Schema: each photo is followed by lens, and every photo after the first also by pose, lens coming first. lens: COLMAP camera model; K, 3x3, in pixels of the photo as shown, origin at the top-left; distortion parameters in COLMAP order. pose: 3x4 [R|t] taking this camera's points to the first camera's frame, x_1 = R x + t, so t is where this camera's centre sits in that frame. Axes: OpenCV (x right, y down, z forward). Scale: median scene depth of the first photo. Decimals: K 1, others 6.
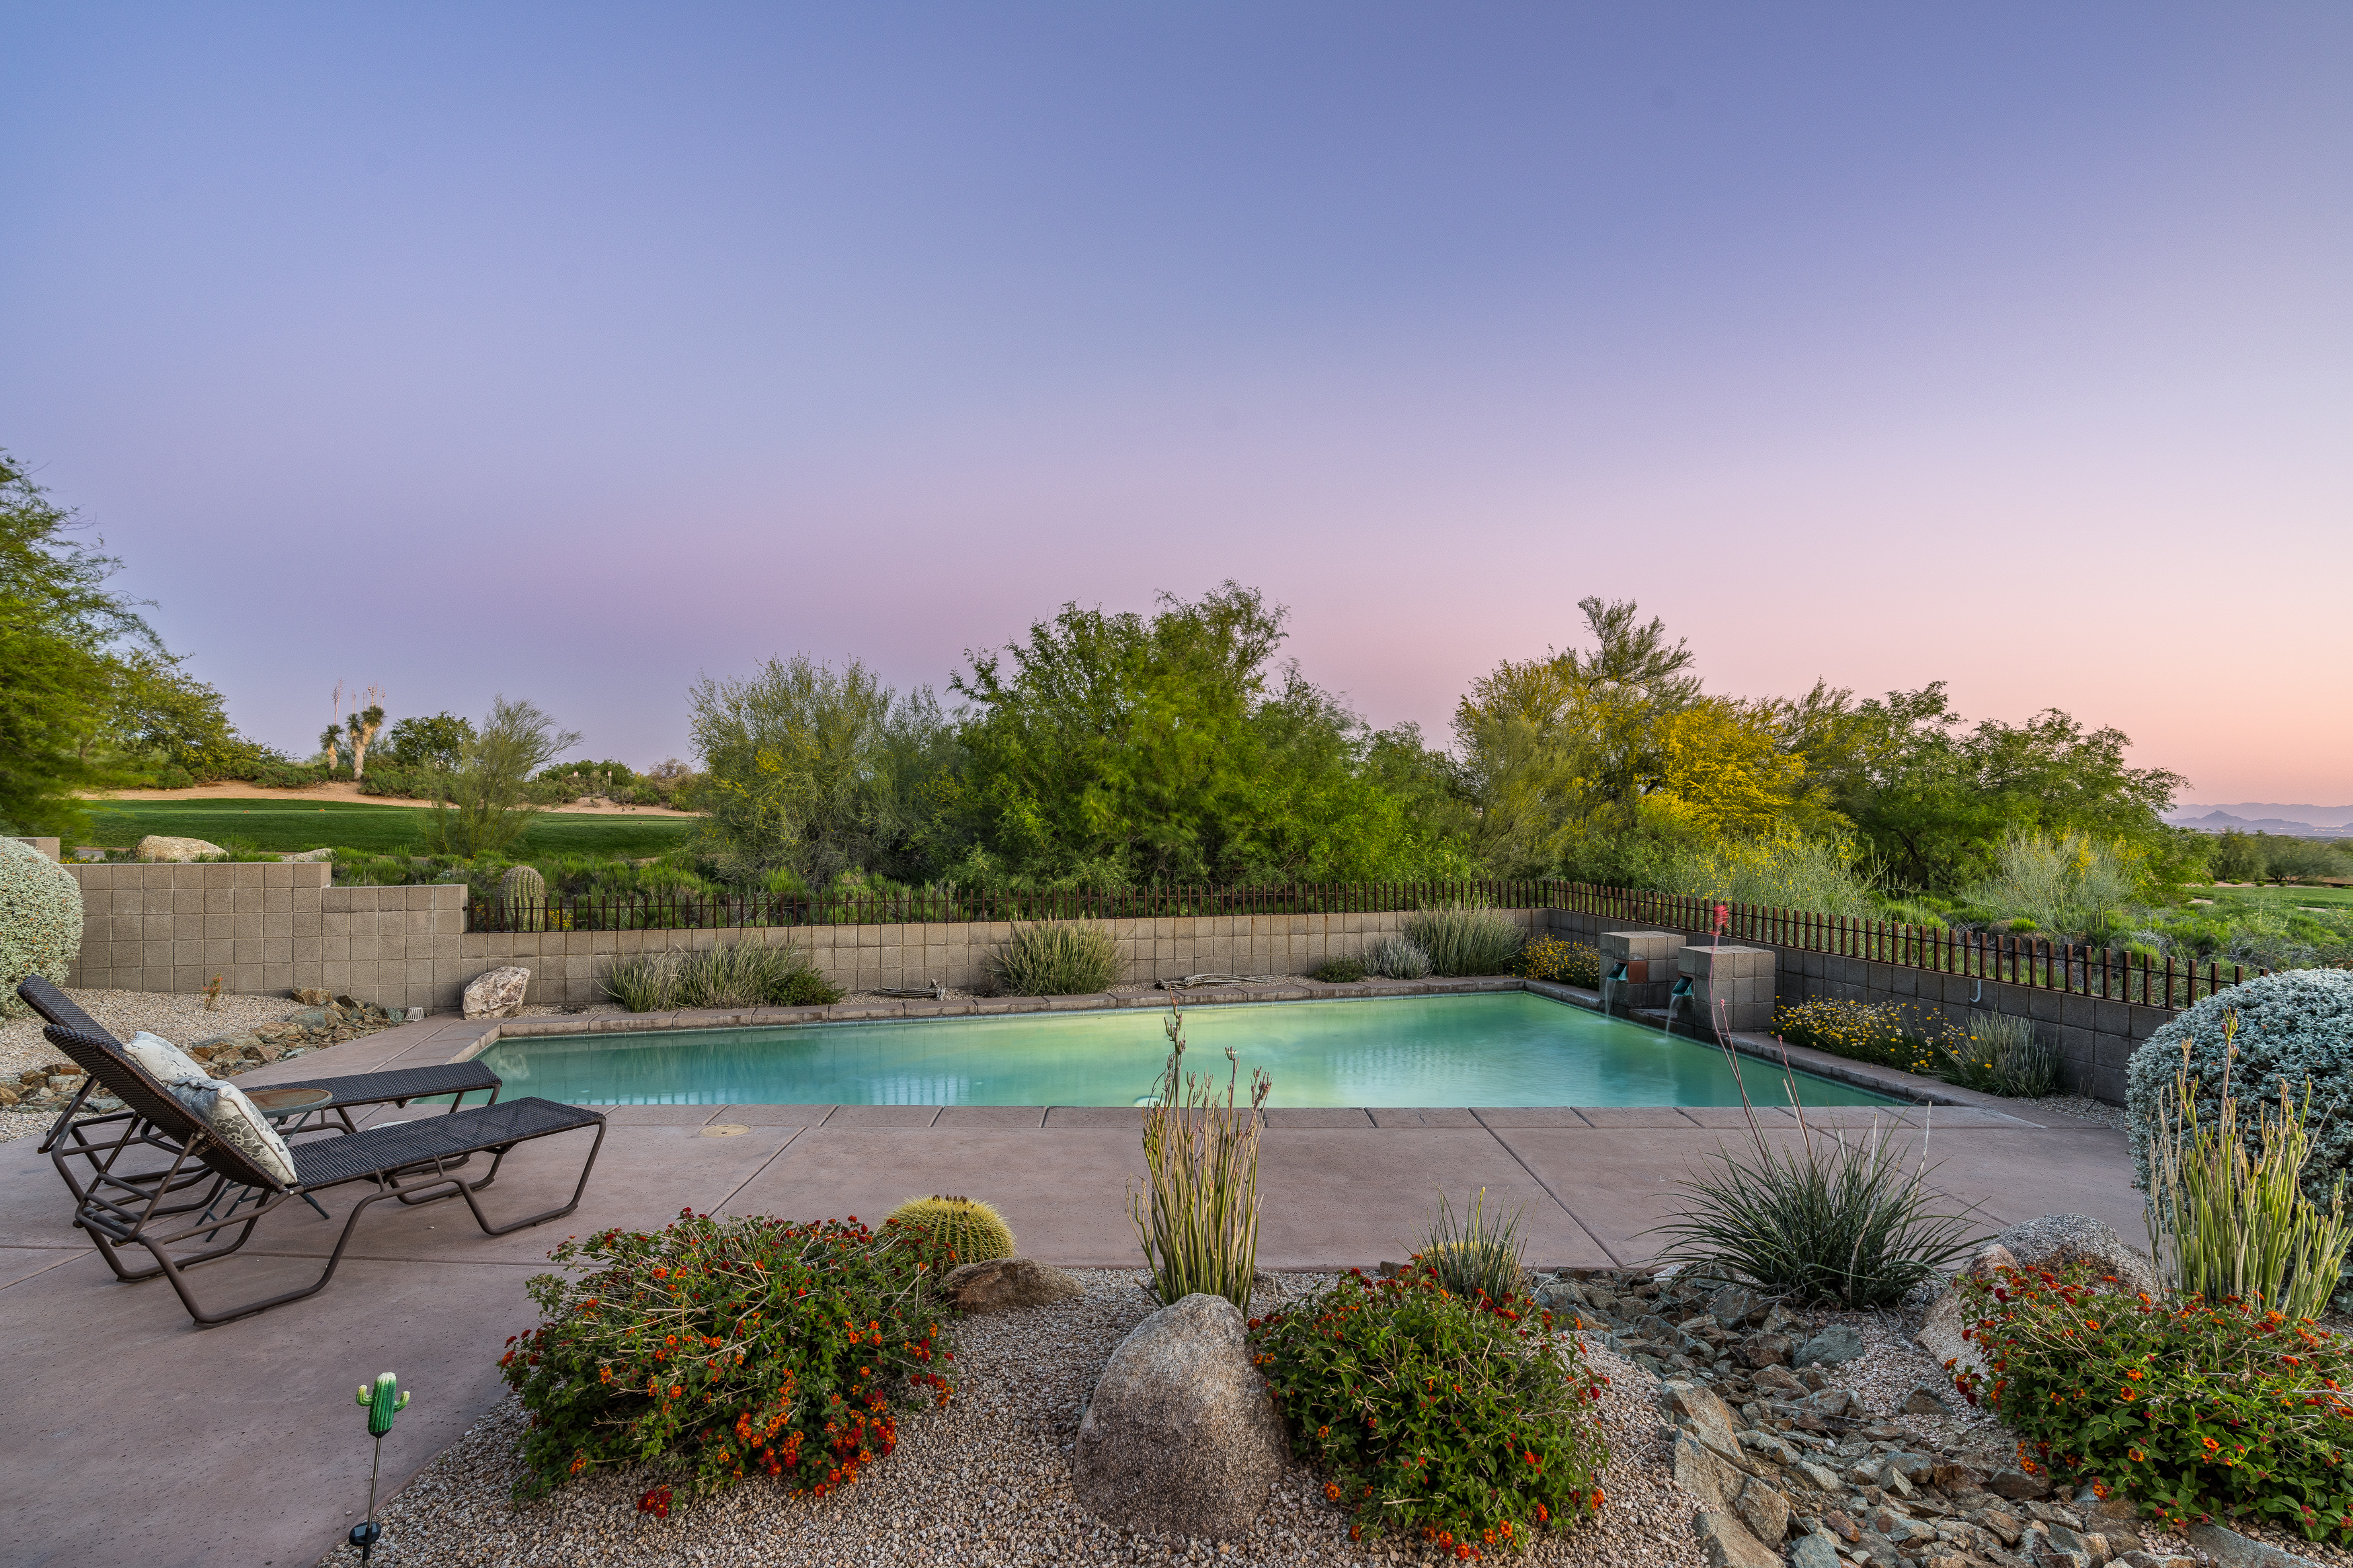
lens RADIAL K [[1135.6, 0, 1176.5], [0, 1135.6, 784.0], [0, 0, 1]] dist [-0.025887, 0.000008]
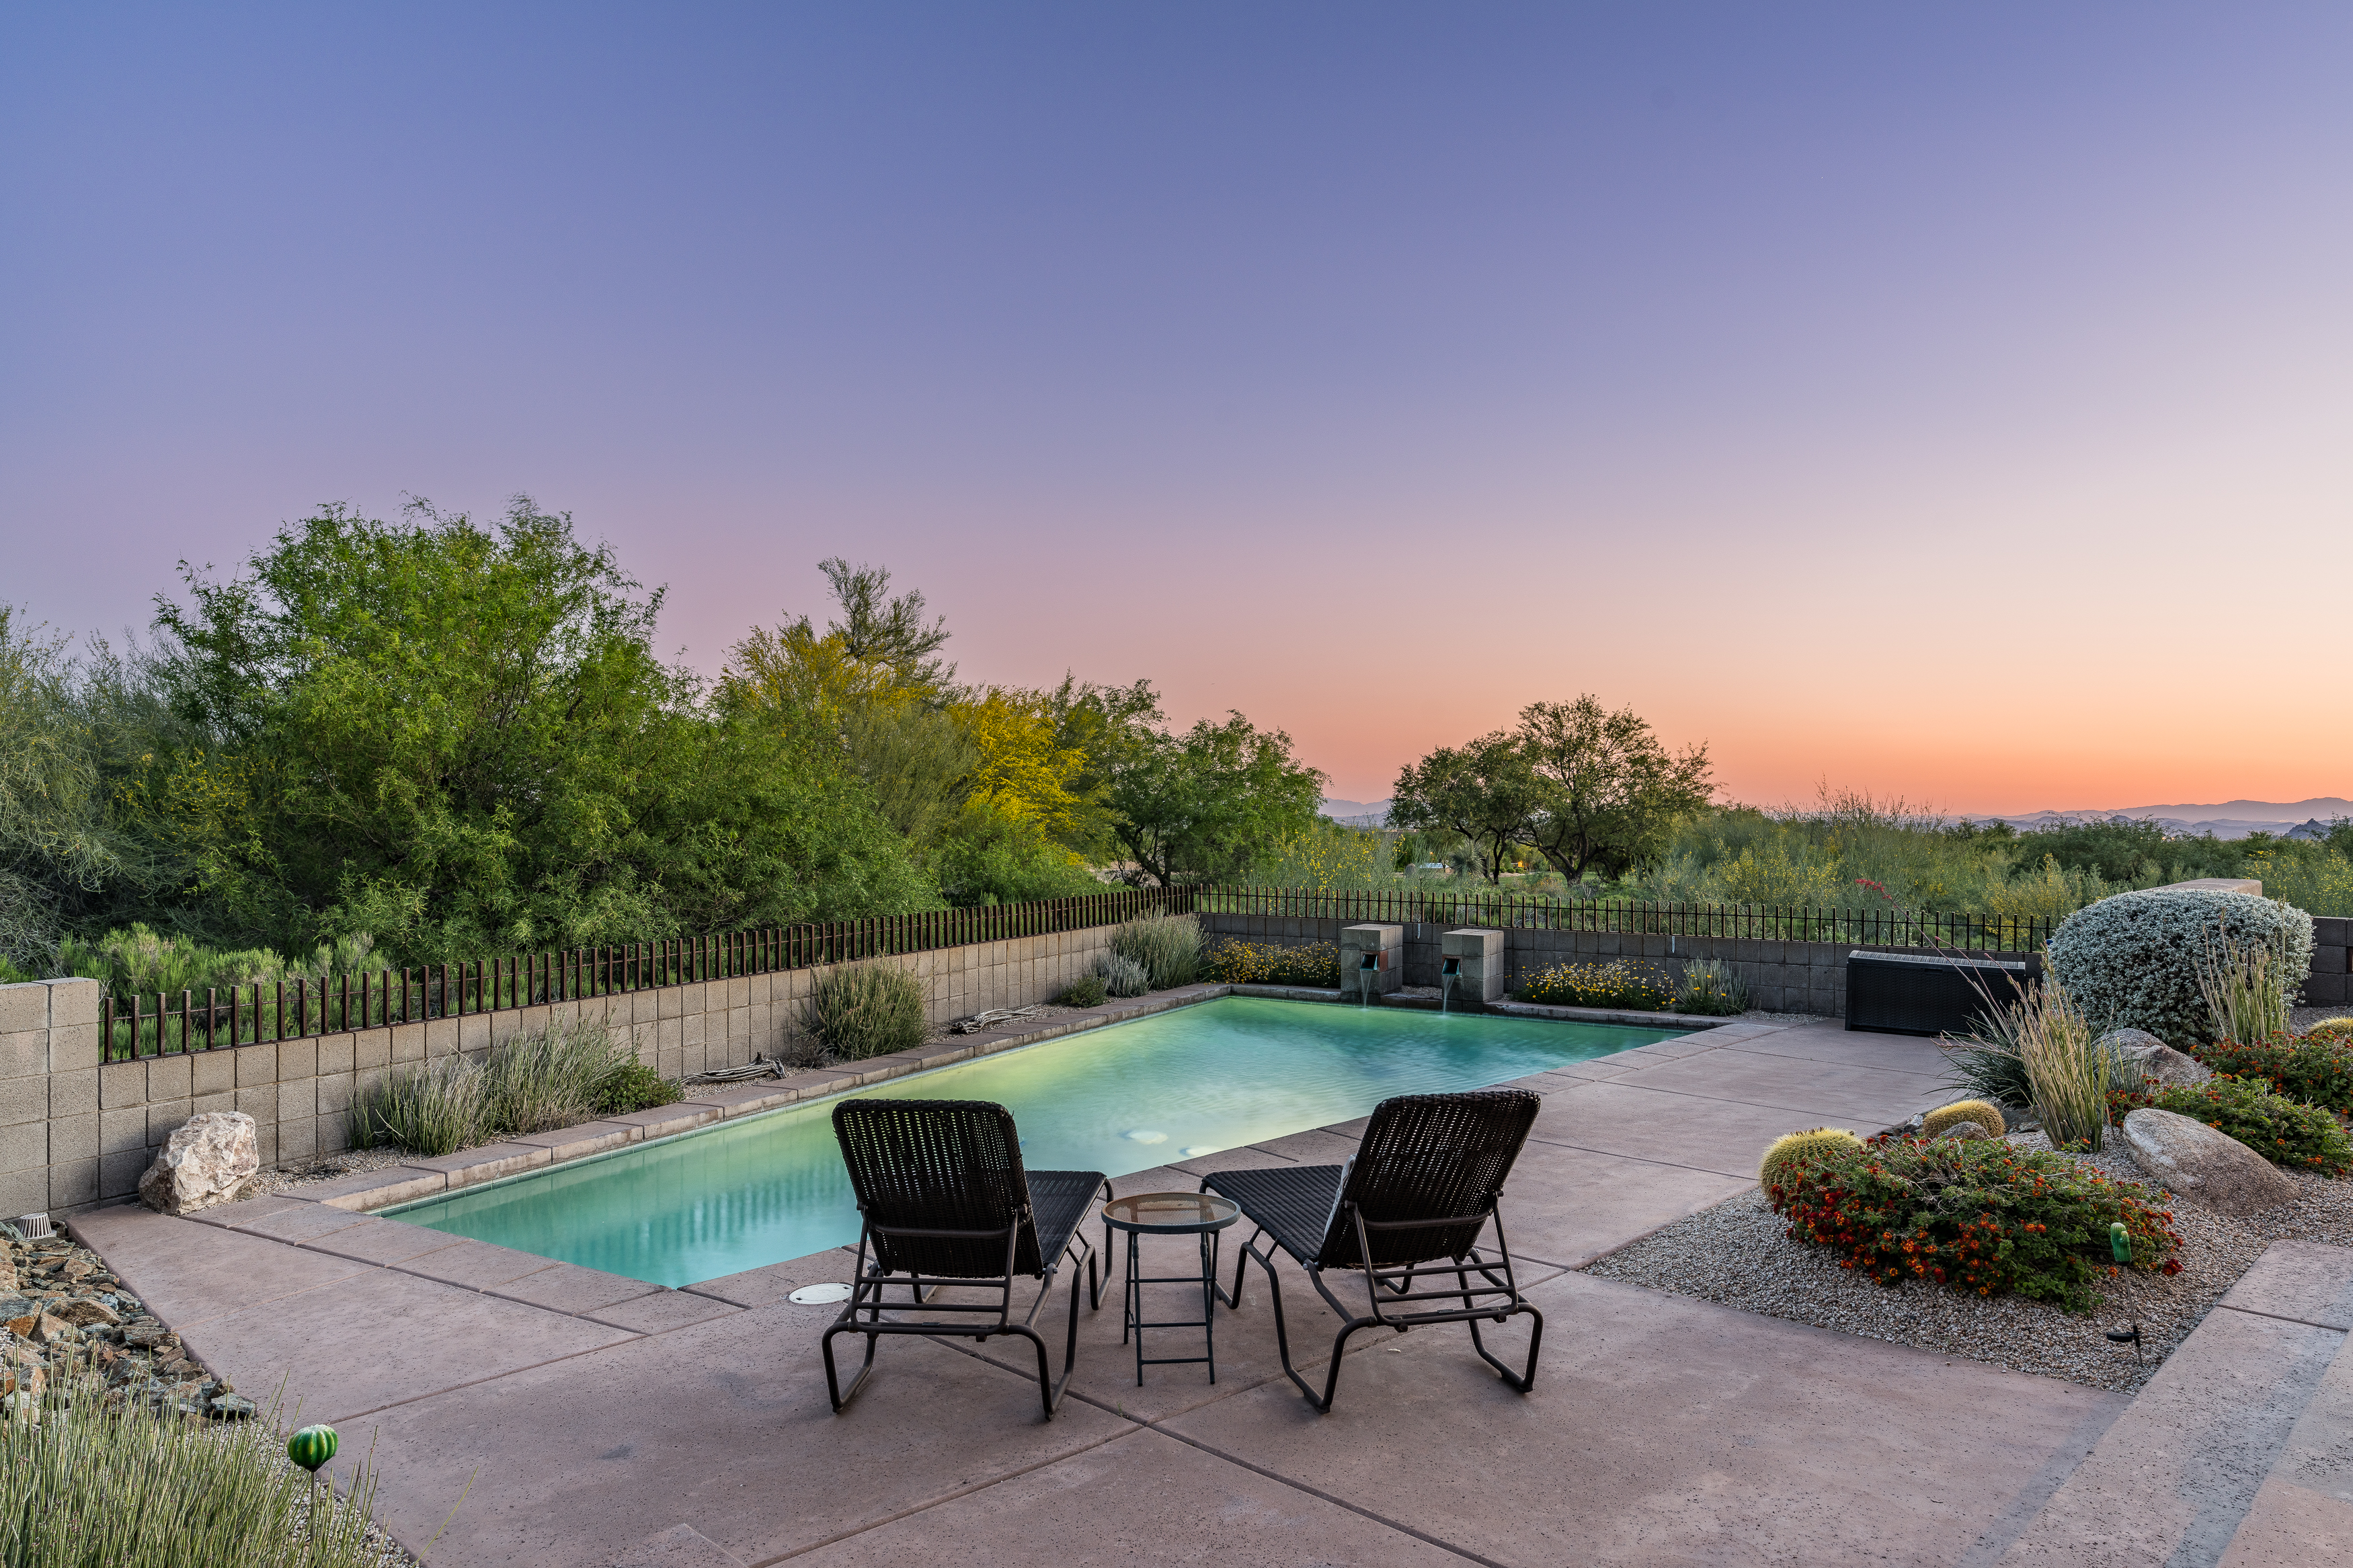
lens RADIAL K [[1495.7, 0, 1176.5], [0, 1495.7, 784.0], [0, 0, 1]] dist [-0.002944, -0.002105]
pose [[0.718297, -0.000291, 0.695736, -0.626800], [-0.001475, 0.999997, 0.001942, -0.004039], [-0.695735, -0.002421, 0.718295, 0.098845]]
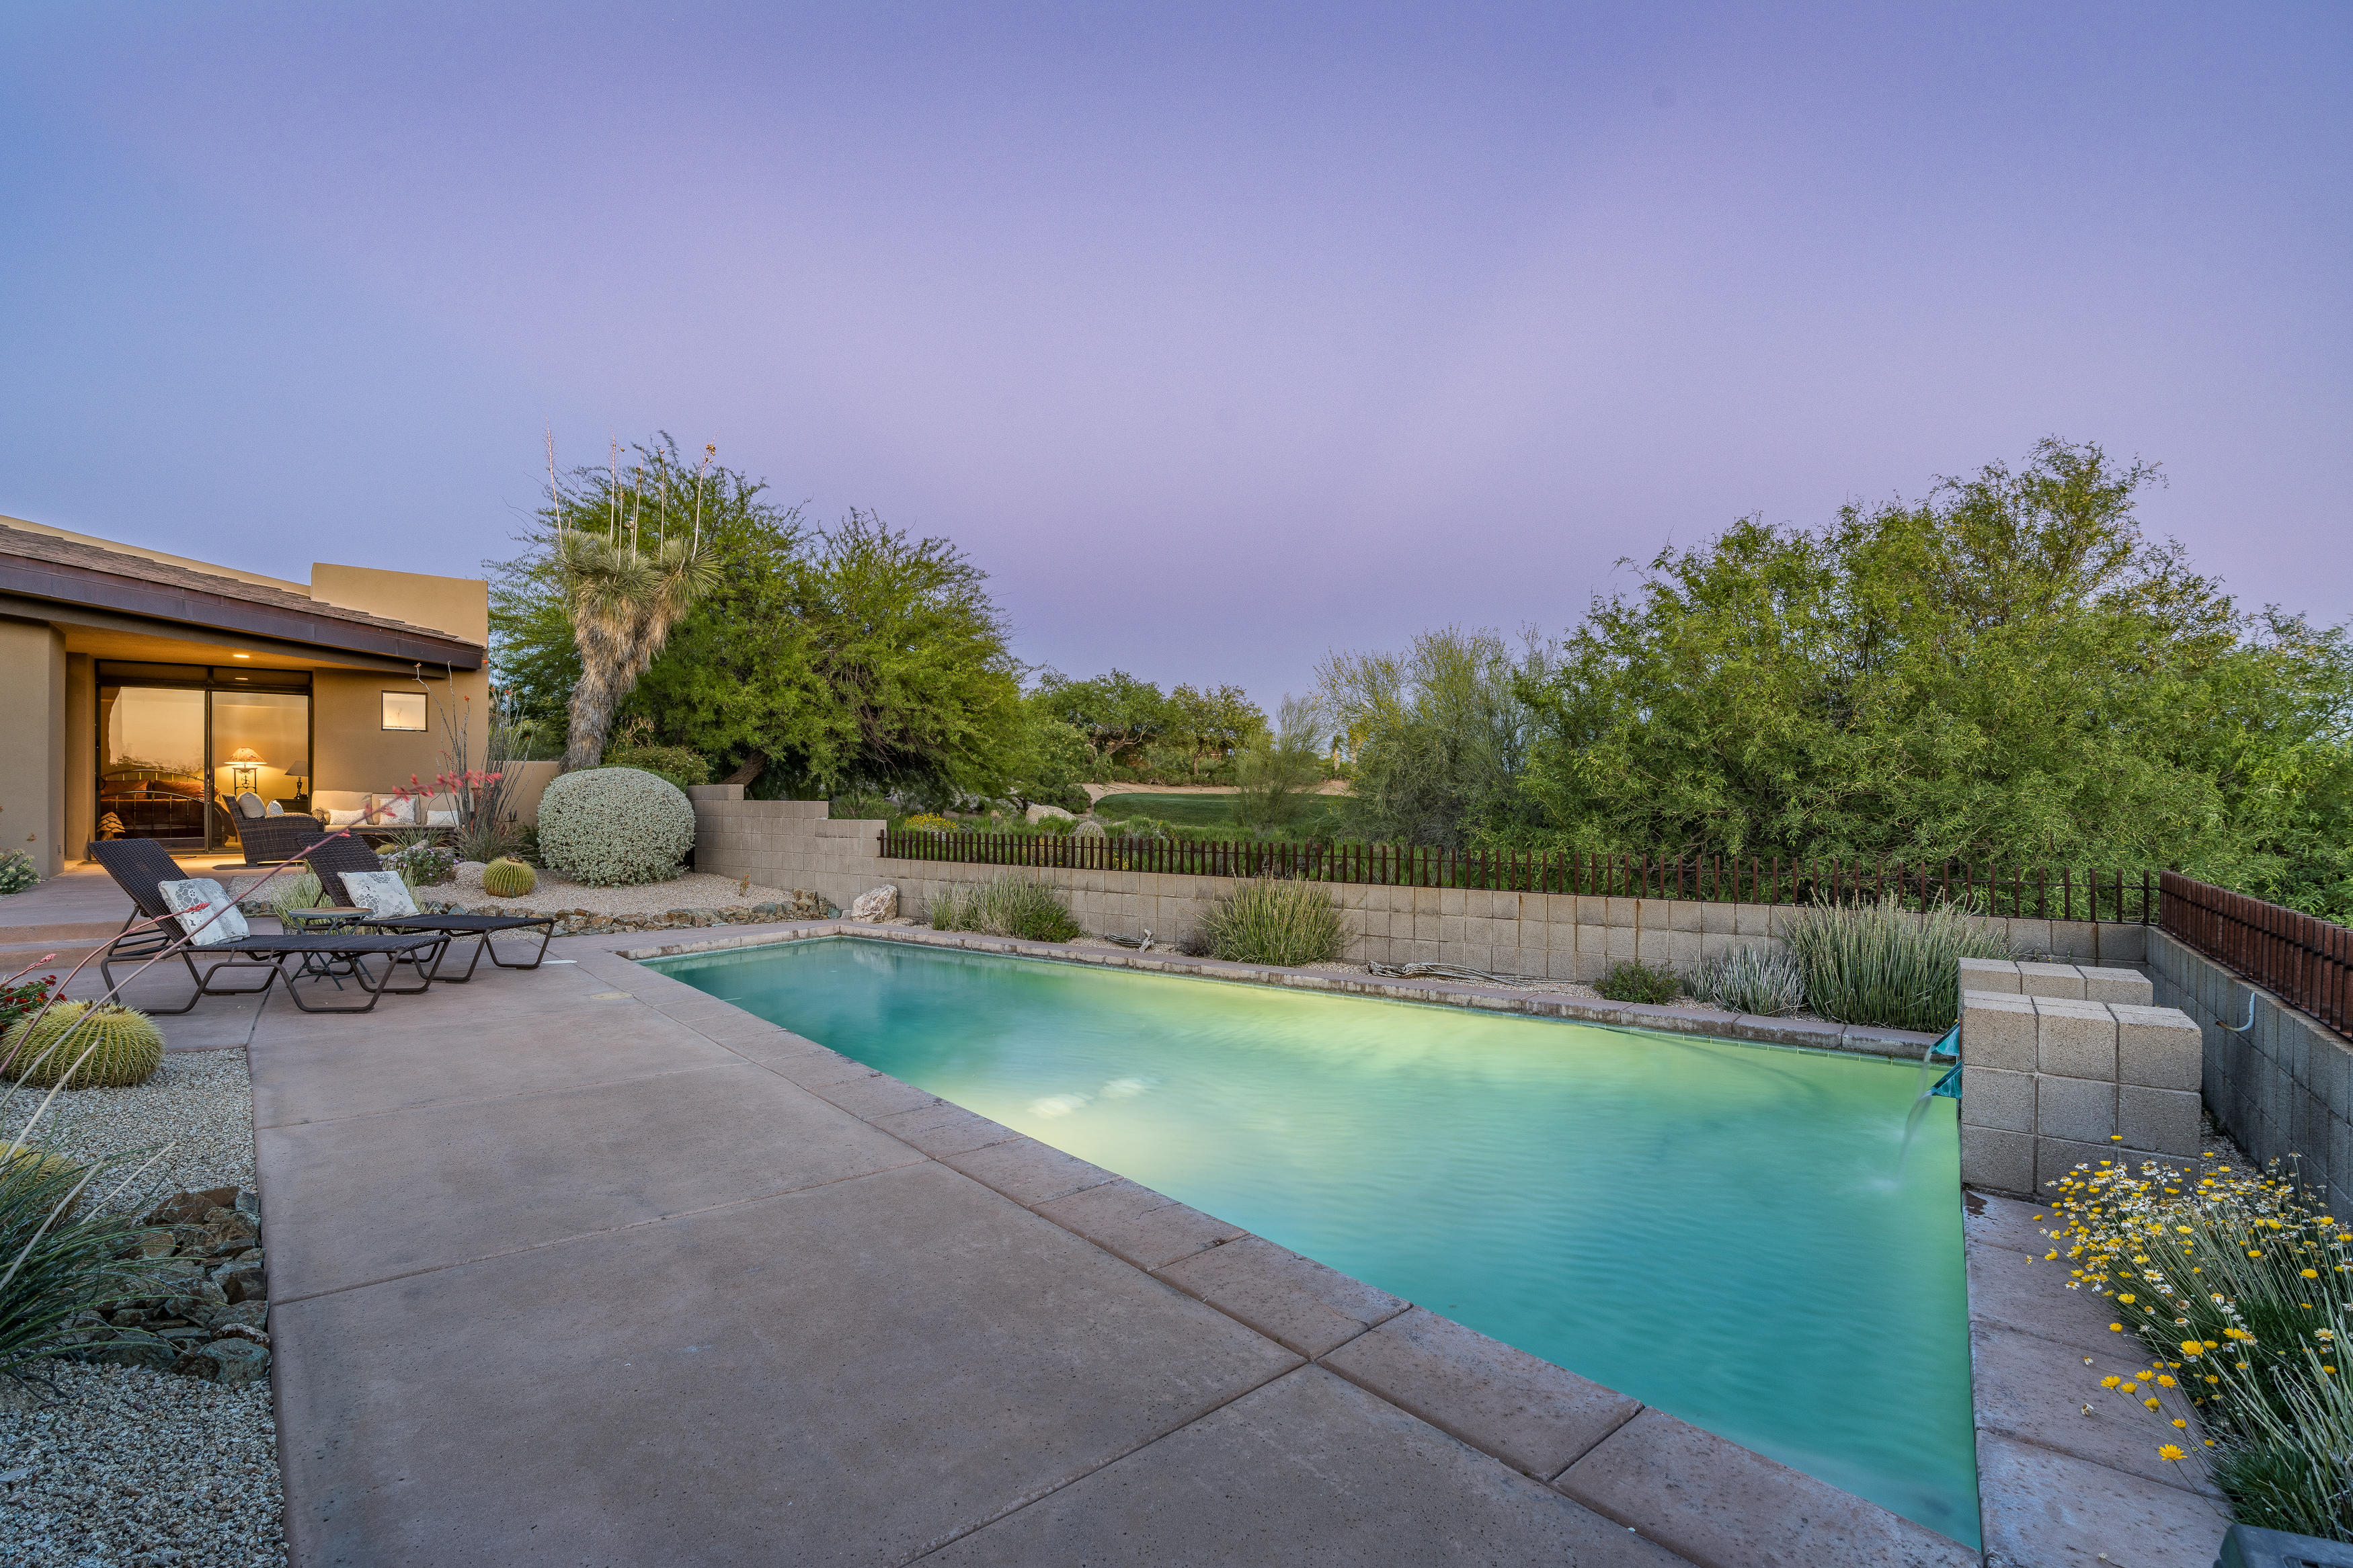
lens RADIAL K [[1135.6, 0, 1176.5], [0, 1135.6, 784.0], [0, 0, 1]] dist [-0.025887, 0.000008]
pose [[0.622932, -0.009037, -0.782224, 0.491395], [0.007870, 0.999955, -0.005285, 0.048816], [0.782236, -0.002864, 0.622975, 0.381140]]
